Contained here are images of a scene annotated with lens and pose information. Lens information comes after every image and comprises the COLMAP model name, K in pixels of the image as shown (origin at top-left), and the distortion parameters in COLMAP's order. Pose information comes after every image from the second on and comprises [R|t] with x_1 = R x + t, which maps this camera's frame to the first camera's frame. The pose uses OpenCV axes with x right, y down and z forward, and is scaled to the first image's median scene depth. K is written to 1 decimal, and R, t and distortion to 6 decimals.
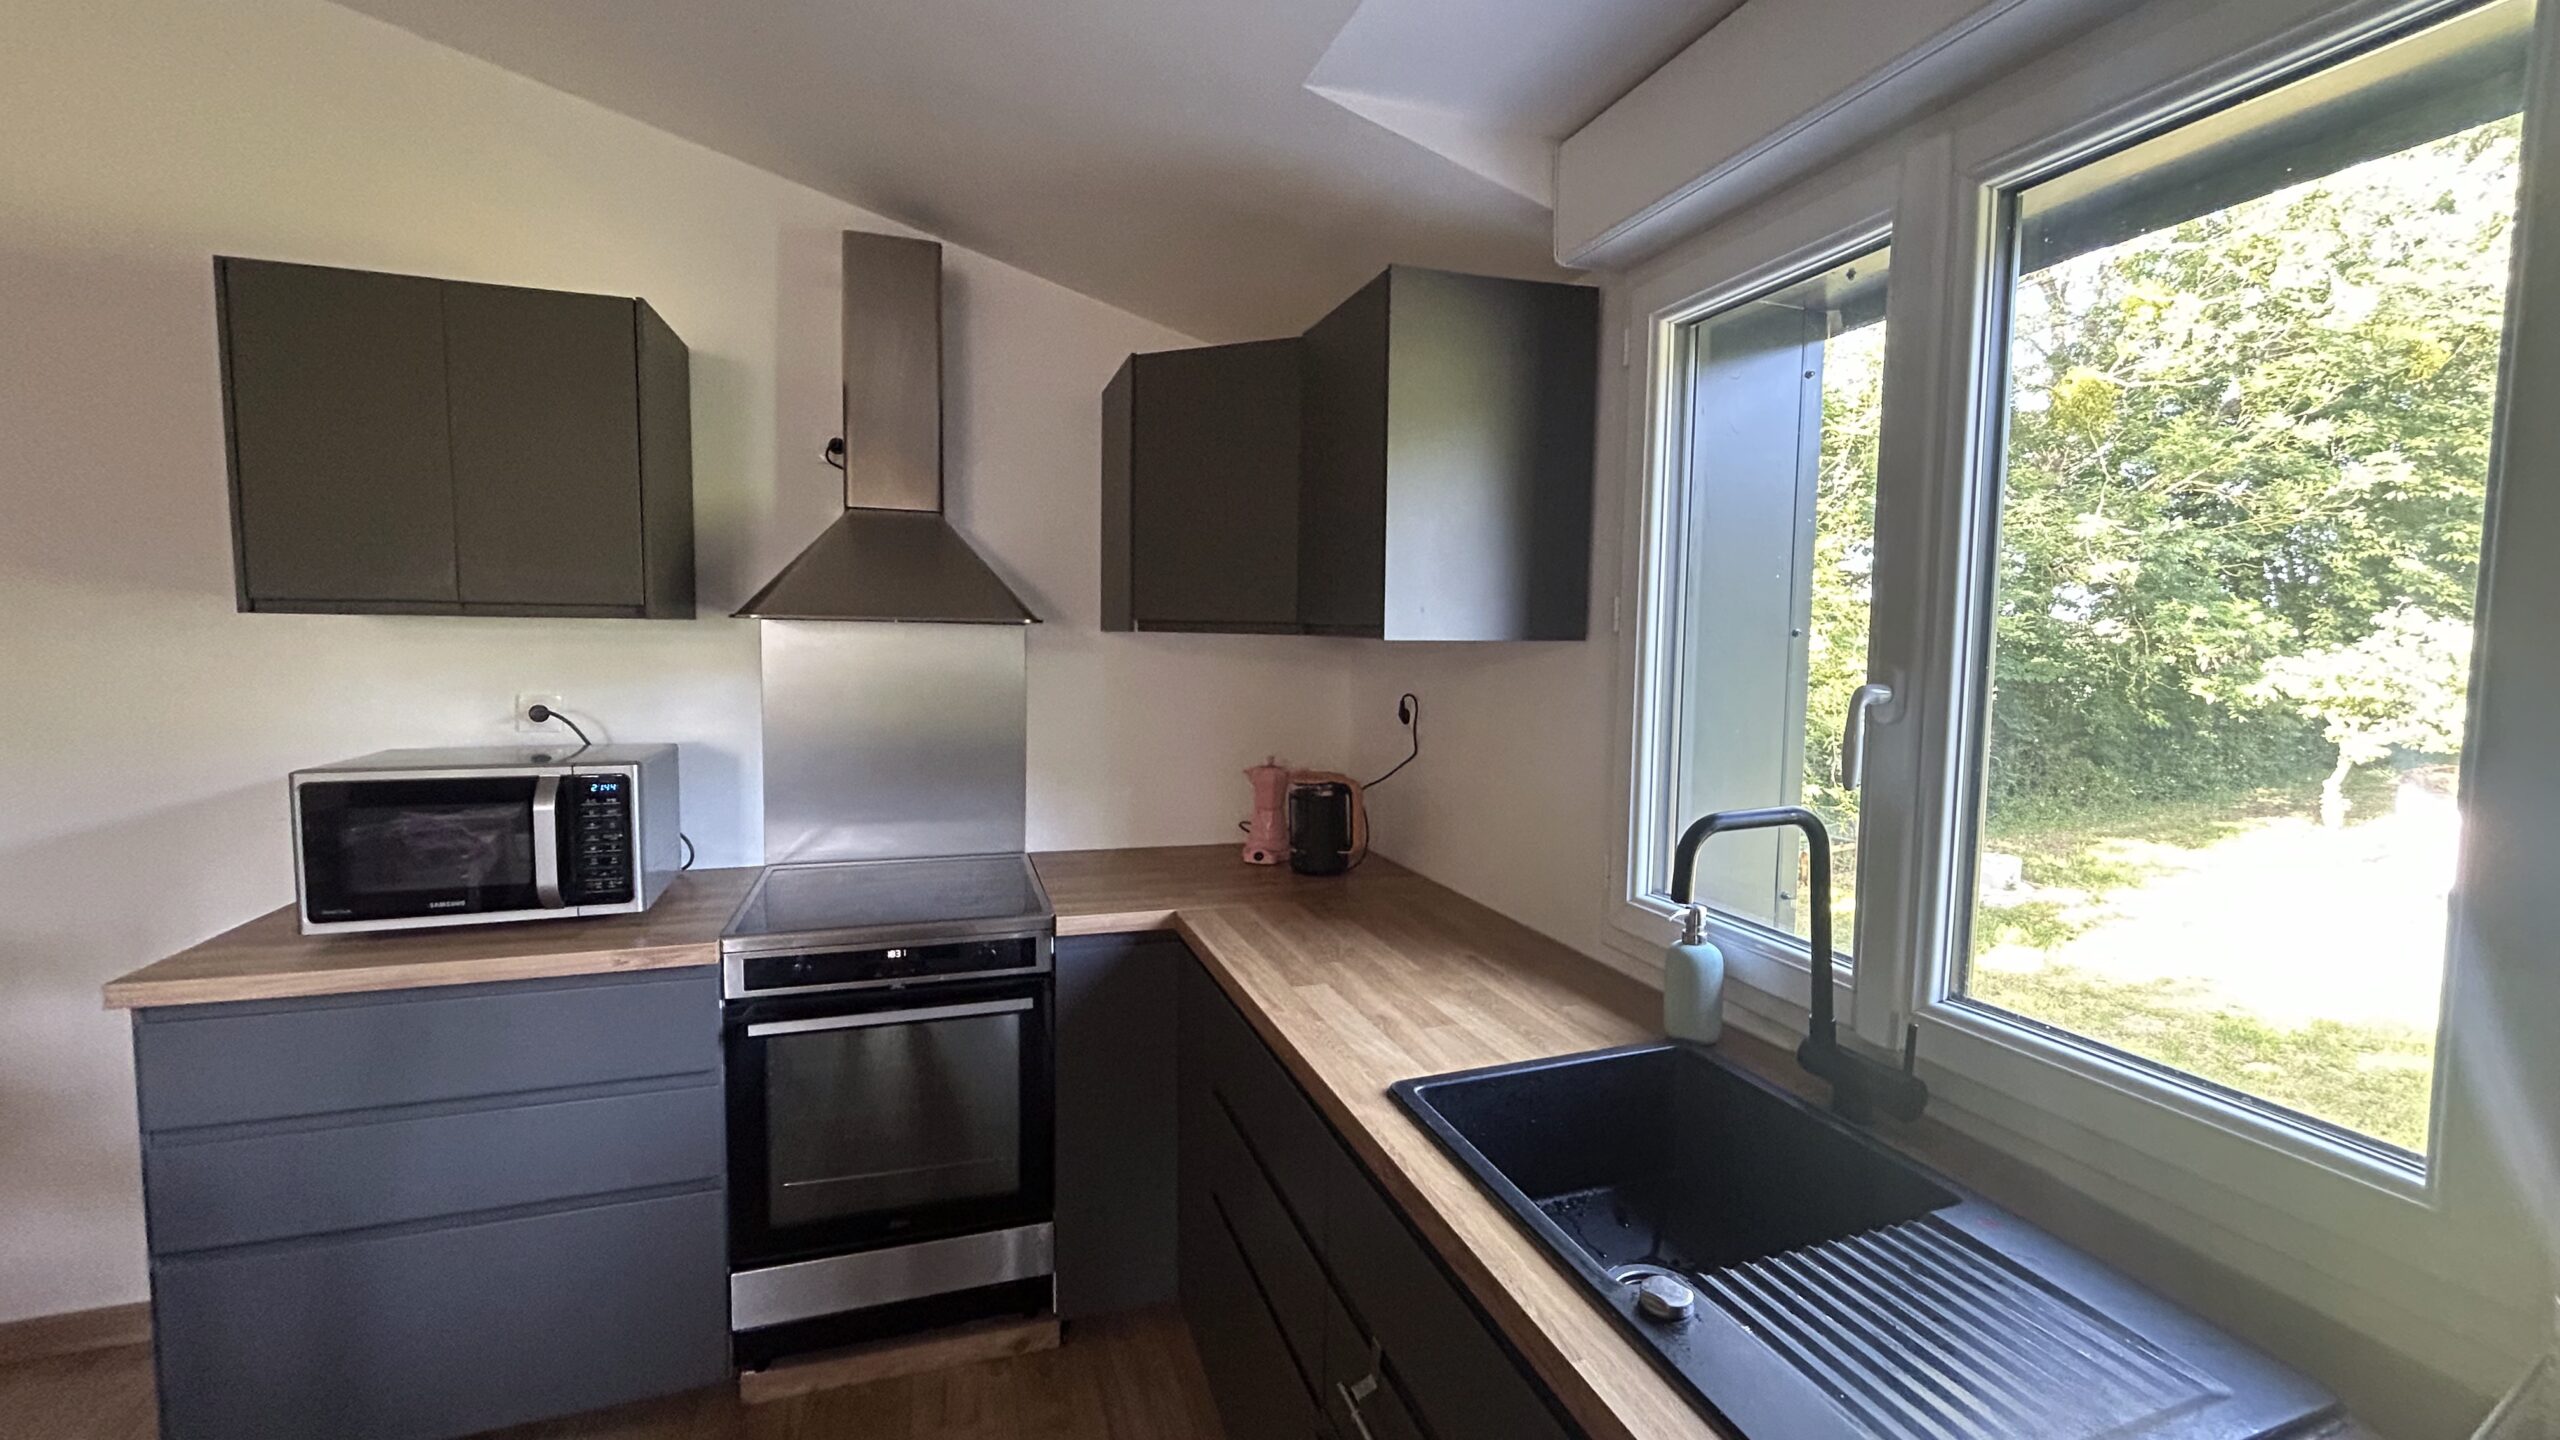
lens RADIAL K [[1040.7, 0, 1280.0], [0, 1040.7, 720.0], [0, 0, 1]] dist [0.001217, 0.000566]
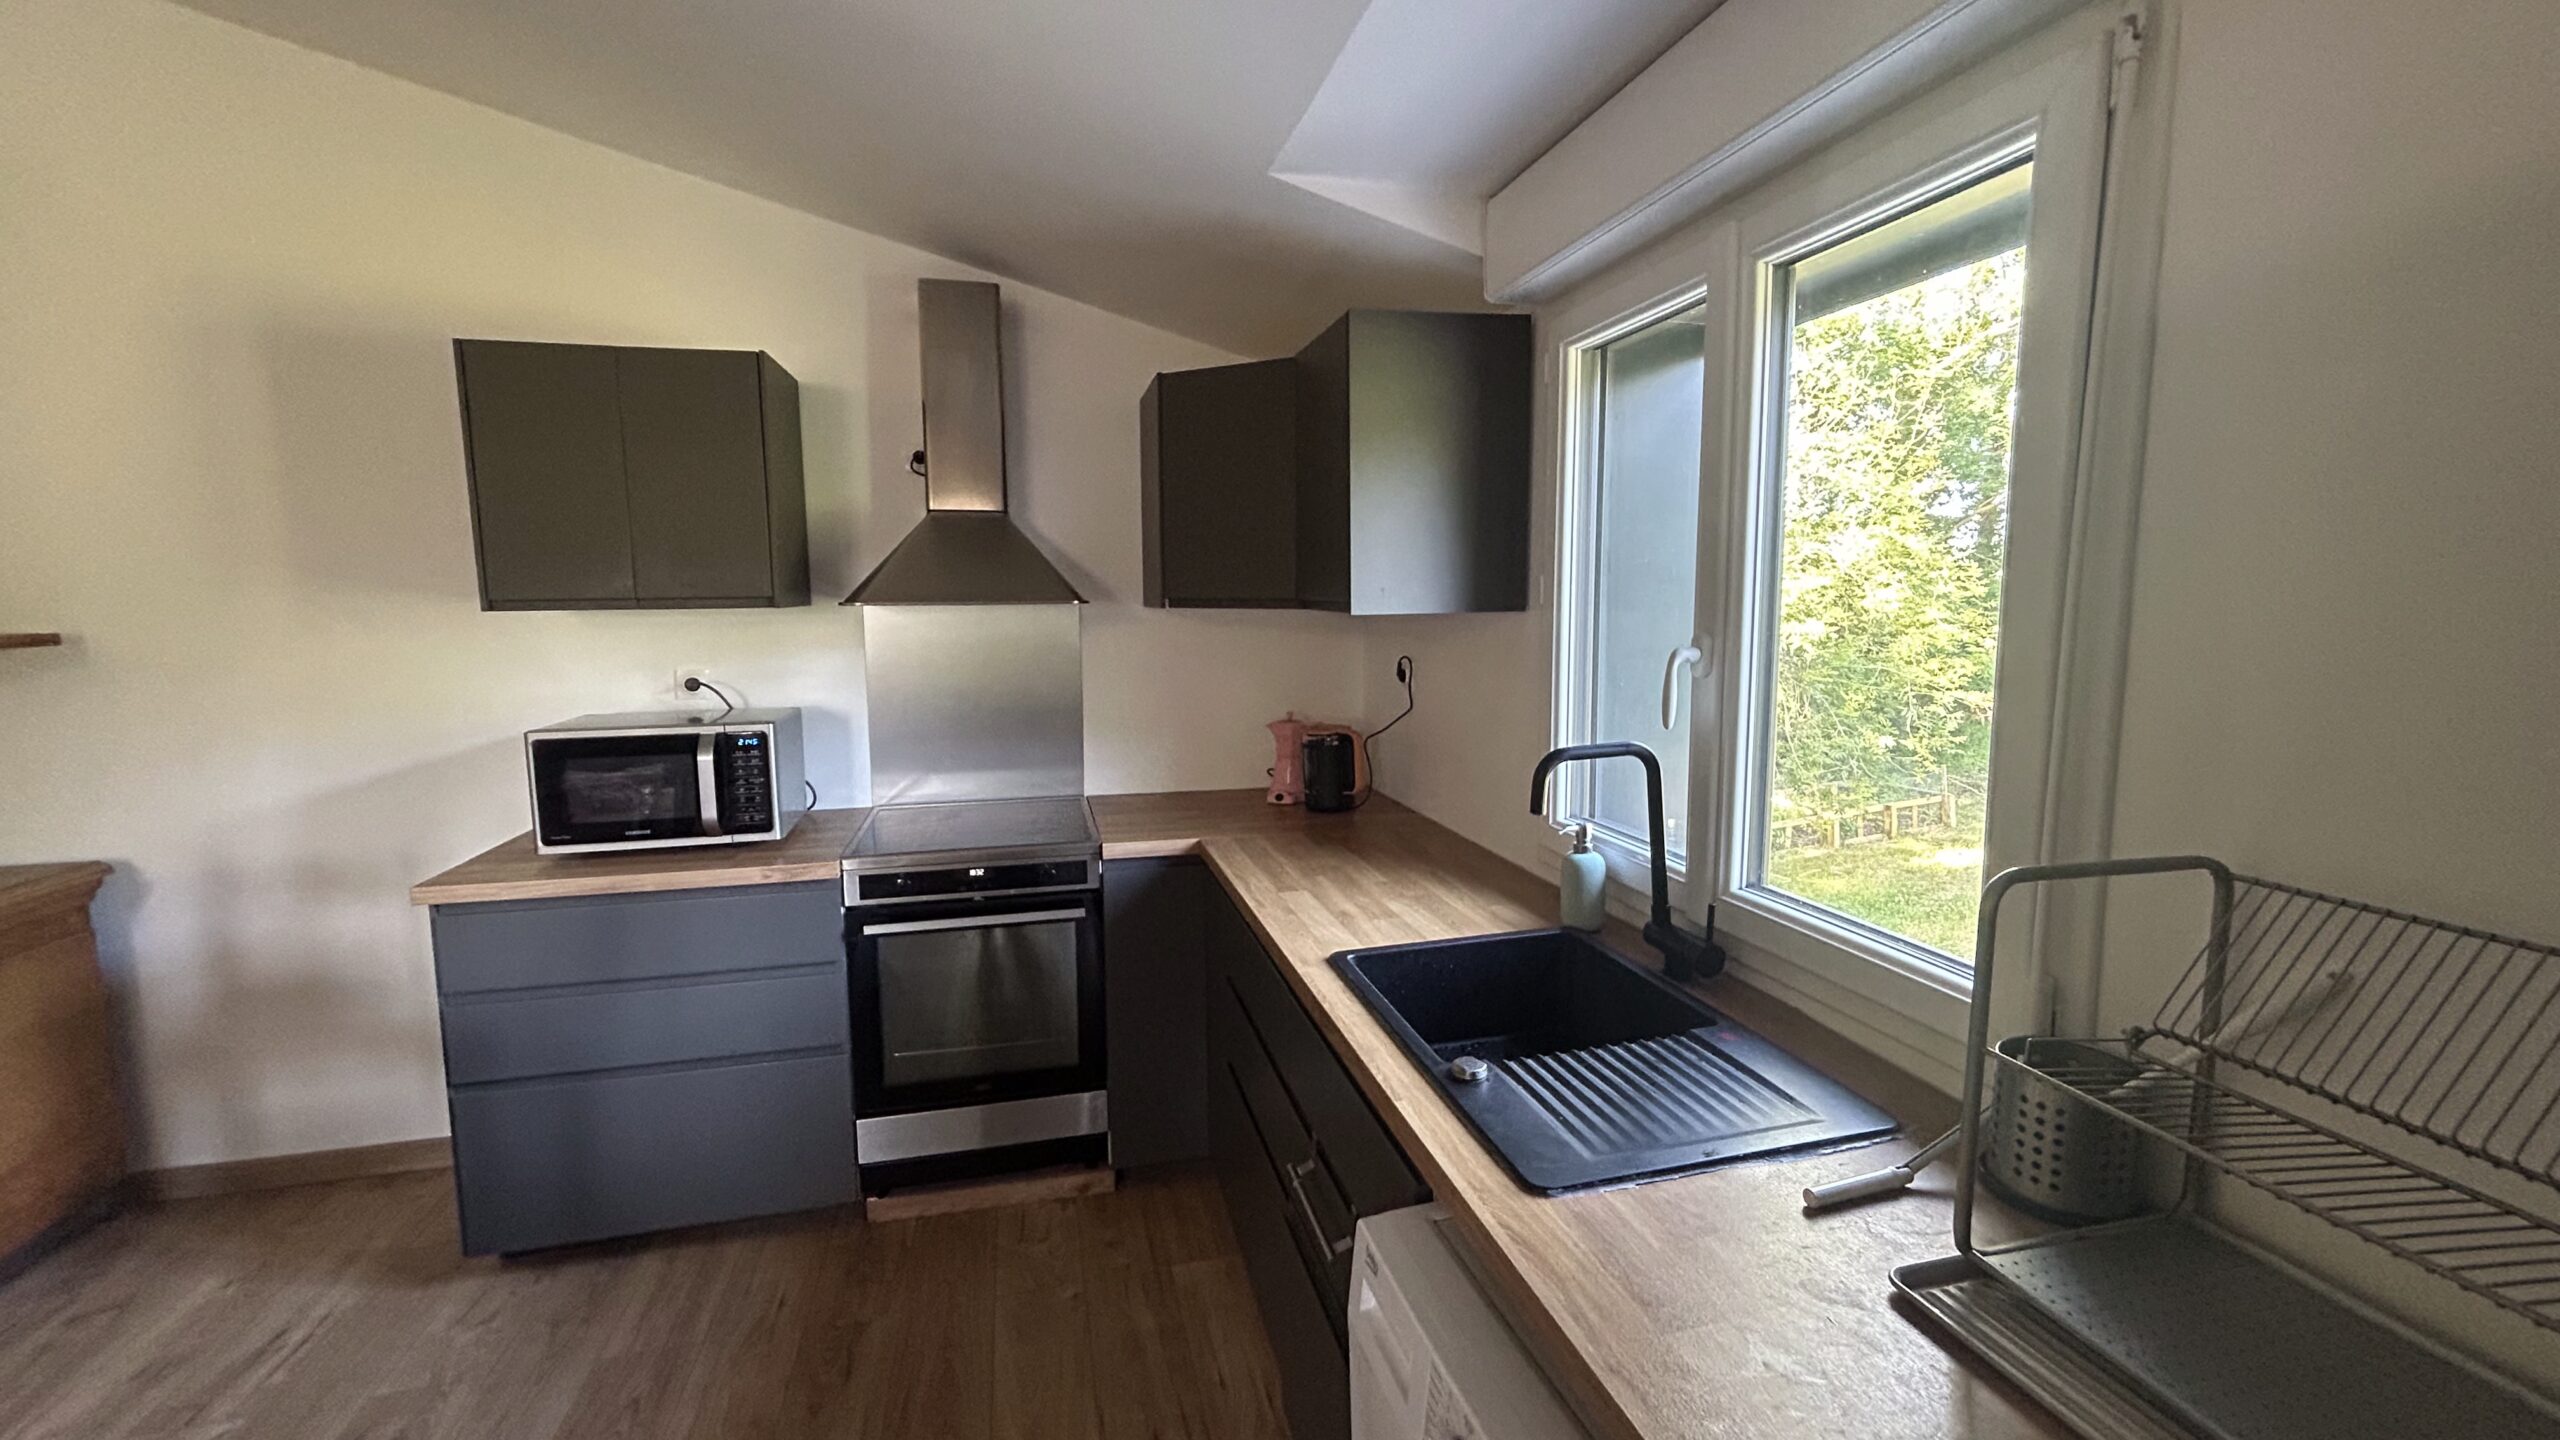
lens RADIAL K [[1040.7, 0, 1280.0], [0, 1040.7, 720.0], [0, 0, 1]] dist [0.001217, 0.000566]
pose [[0.996552, -0.012490, -0.082029, 0.104335], [0.015691, 0.999135, 0.038505, -0.000803], [0.081477, -0.039659, 0.995886, -0.216211]]
